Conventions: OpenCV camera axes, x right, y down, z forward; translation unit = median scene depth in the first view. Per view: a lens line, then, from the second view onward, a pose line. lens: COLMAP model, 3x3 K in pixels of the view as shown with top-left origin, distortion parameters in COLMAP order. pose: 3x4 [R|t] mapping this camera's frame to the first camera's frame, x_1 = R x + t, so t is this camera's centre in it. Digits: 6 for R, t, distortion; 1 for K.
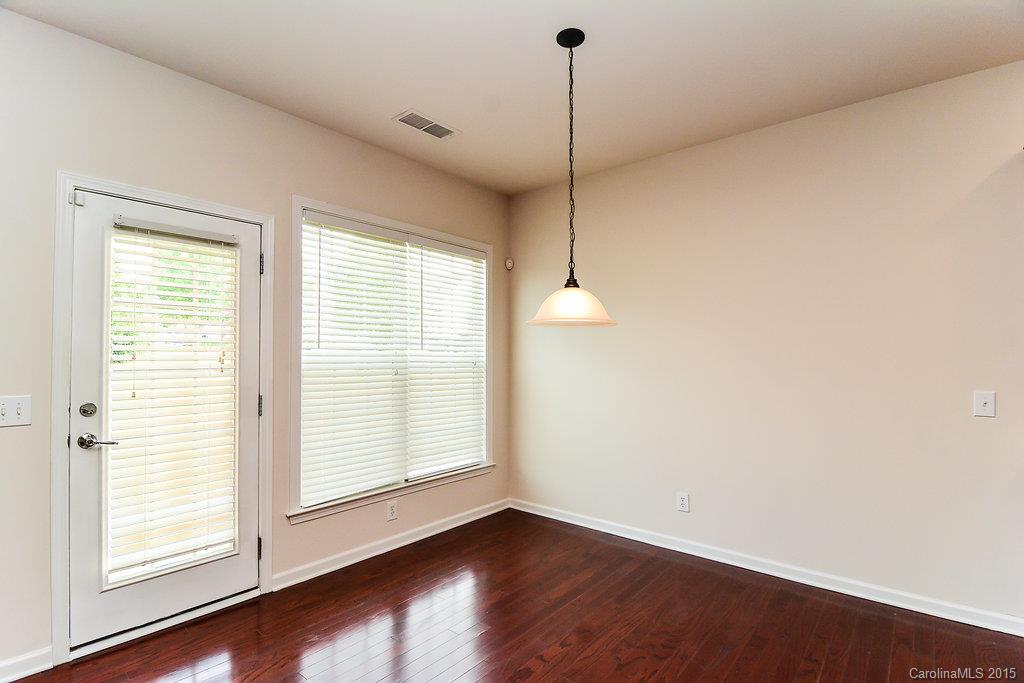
lens RADIAL K [[505.6, 0, 513.8], [0, 505.6, 343.0], [0, 0, 1]] dist [-0.016868, -0.000819]
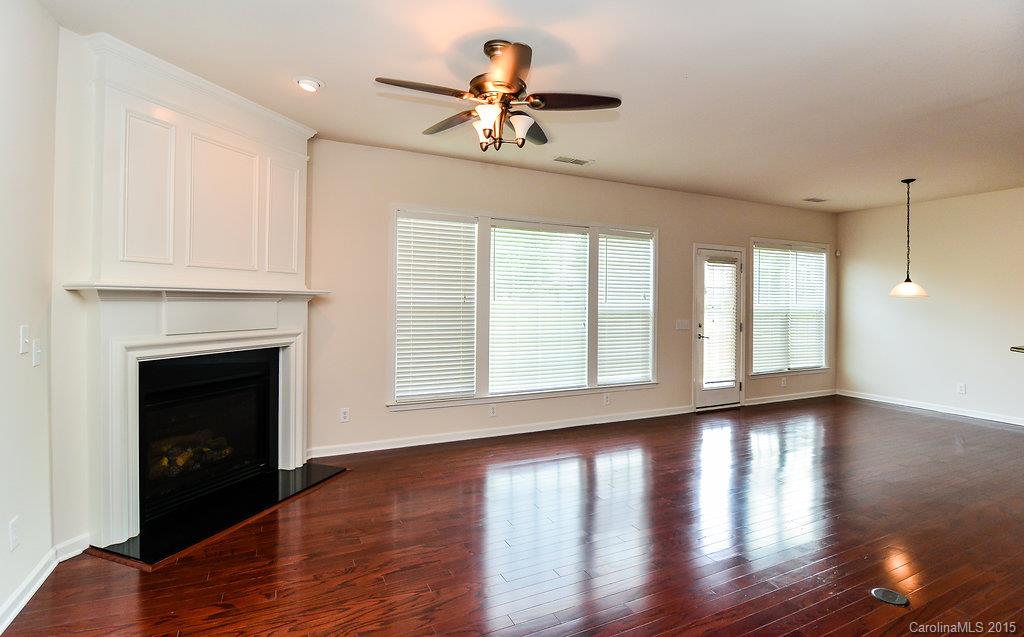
lens RADIAL K [[502.0, 0, 524.9], [0, 502.0, 301.5], [0, 0, 1]] dist [0.004800, -0.009109]
pose [[0.921897, 0.008535, -0.387341, -0.424218], [0.001044, 0.999699, 0.024513, -0.047601], [0.387433, -0.023003, 0.921611, -1.288138]]
